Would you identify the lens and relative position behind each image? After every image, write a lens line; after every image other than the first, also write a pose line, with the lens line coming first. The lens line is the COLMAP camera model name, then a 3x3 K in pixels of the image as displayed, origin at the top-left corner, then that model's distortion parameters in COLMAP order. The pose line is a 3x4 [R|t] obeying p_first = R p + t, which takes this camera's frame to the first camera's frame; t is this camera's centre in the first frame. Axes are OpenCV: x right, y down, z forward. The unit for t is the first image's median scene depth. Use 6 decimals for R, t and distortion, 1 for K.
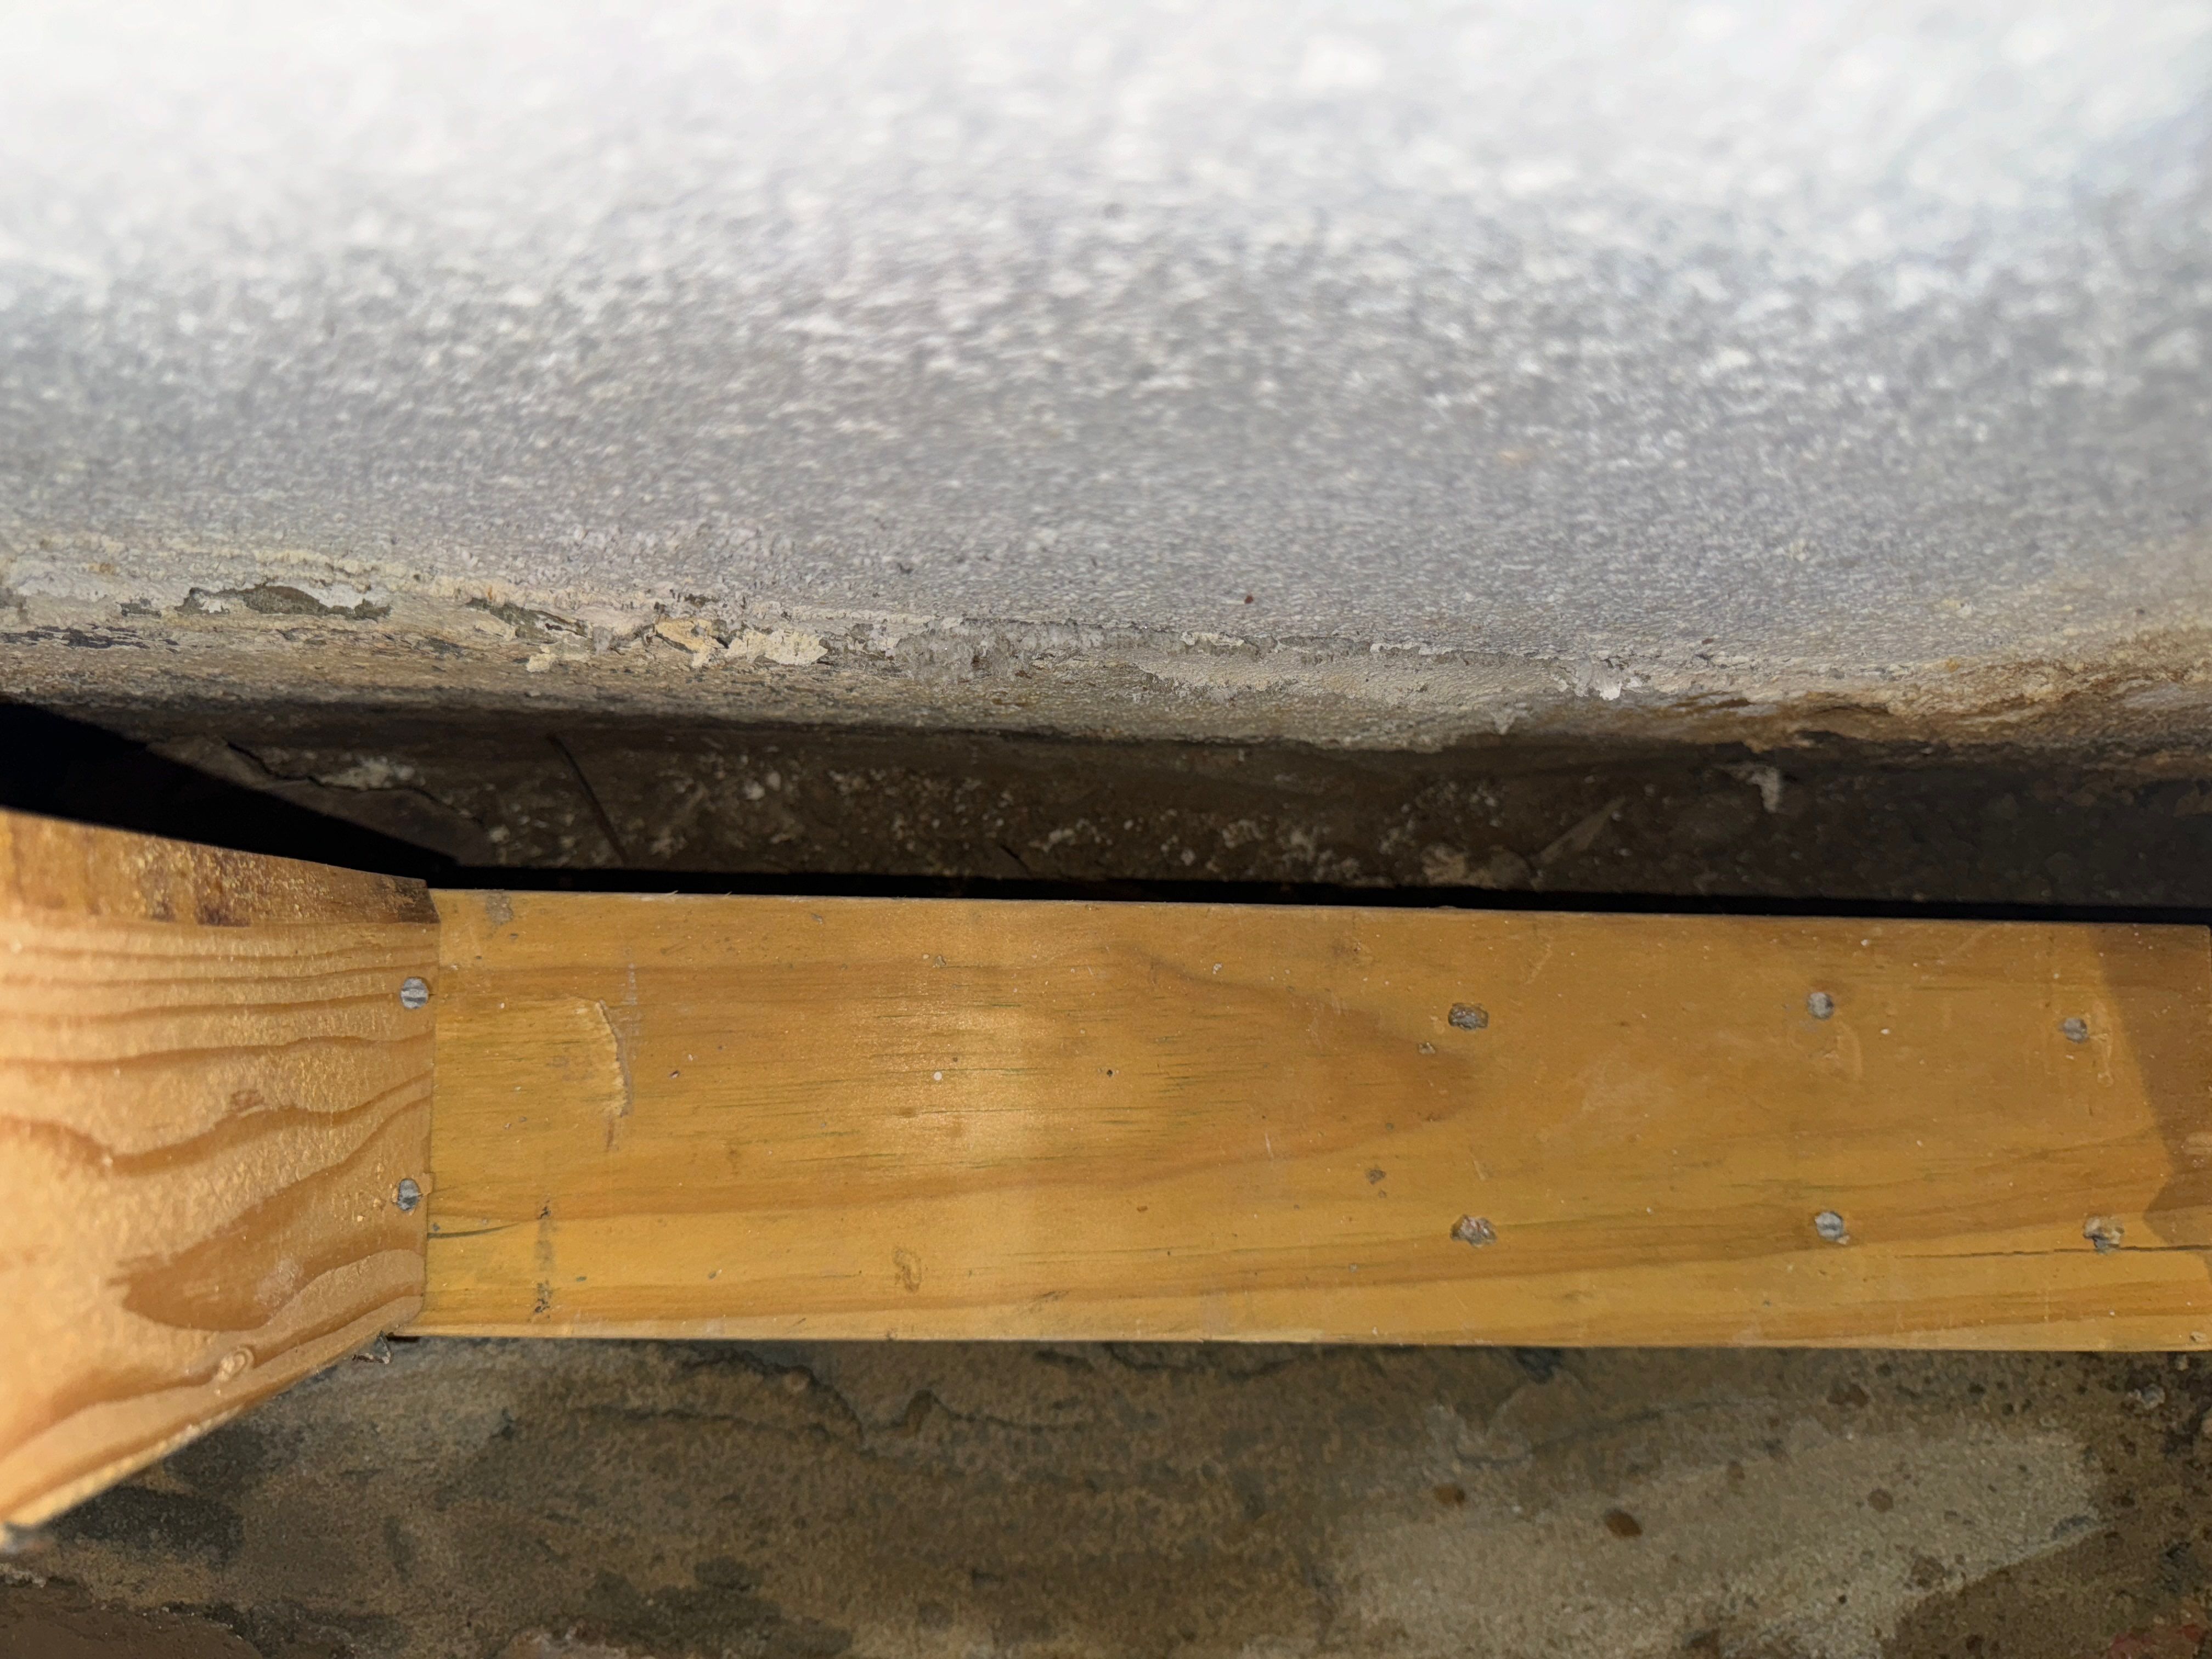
lens RADIAL K [[1557.1, 0, 1110.7], [0, 1557.1, 831.3], [0, 0, 1]] dist [-0.000396, -0.005584]
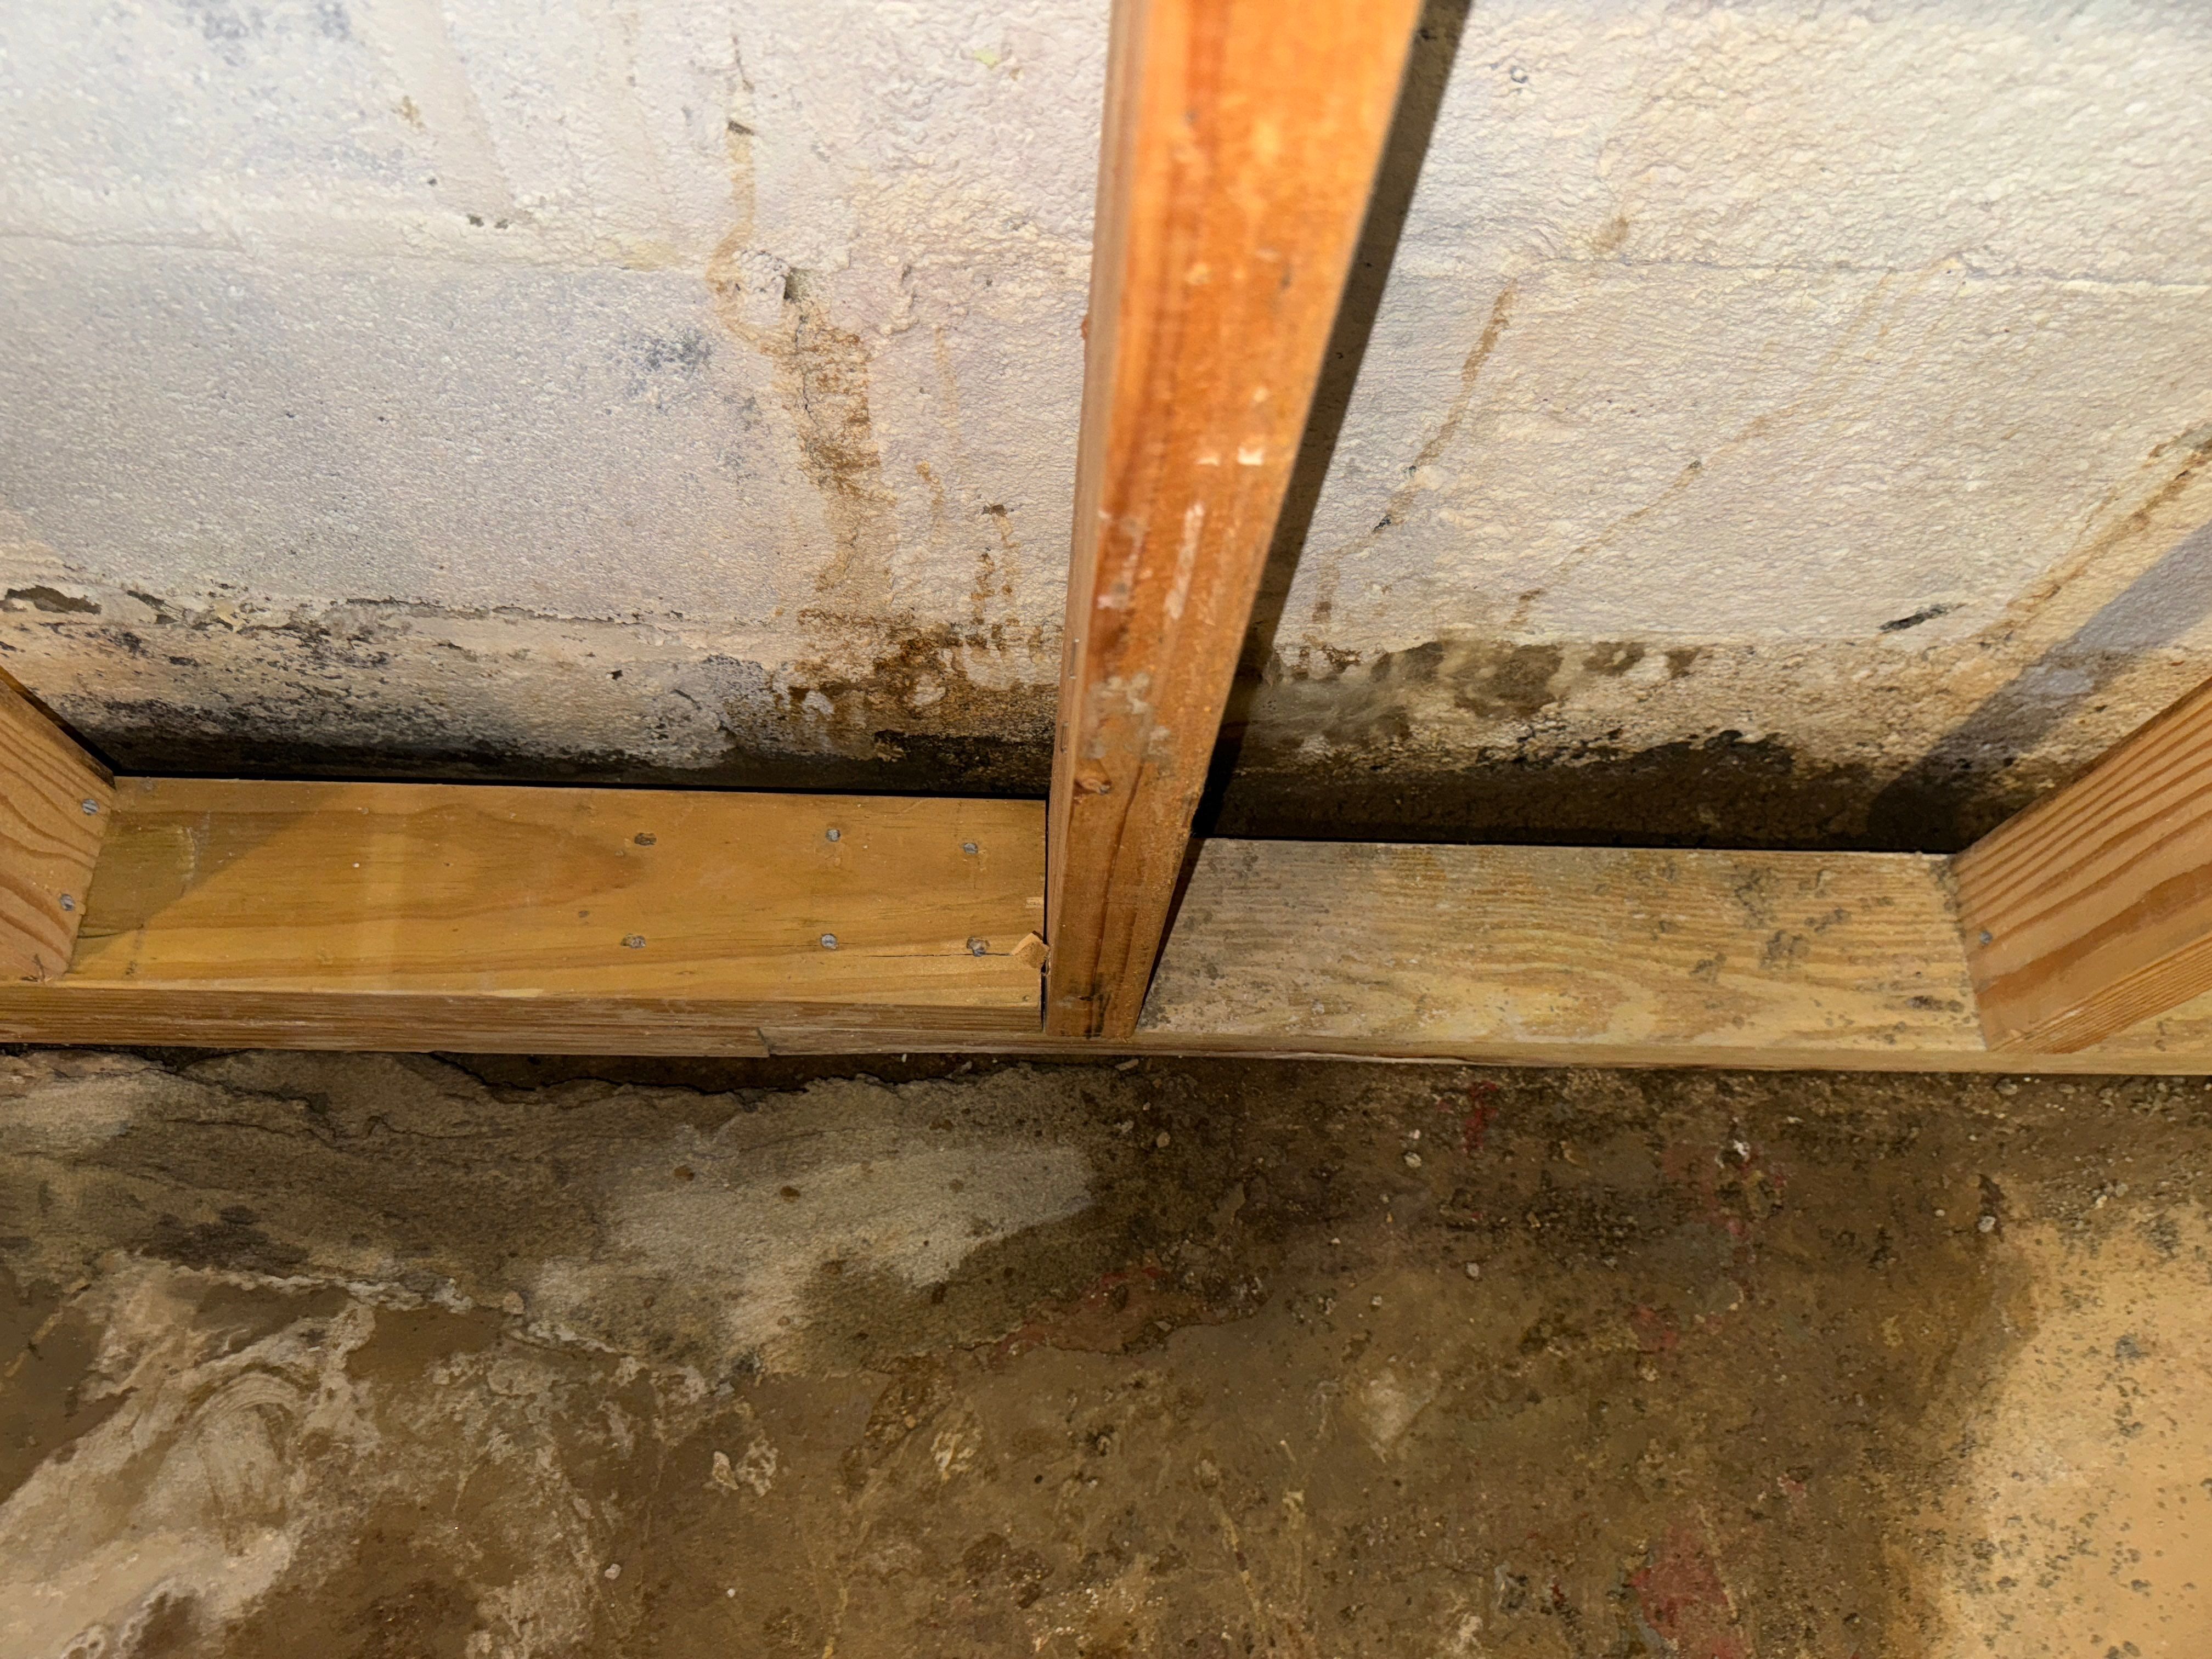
lens RADIAL K [[1557.1, 0, 1097.0], [0, 1557.1, 824.7], [0, 0, 1]] dist [-0.000396, -0.005584]
pose [[0.999911, -0.013265, -0.001107, 0.670169], [0.012223, 0.947932, -0.318238, 0.610923], [0.005271, 0.318197, 0.948010, -0.700314]]
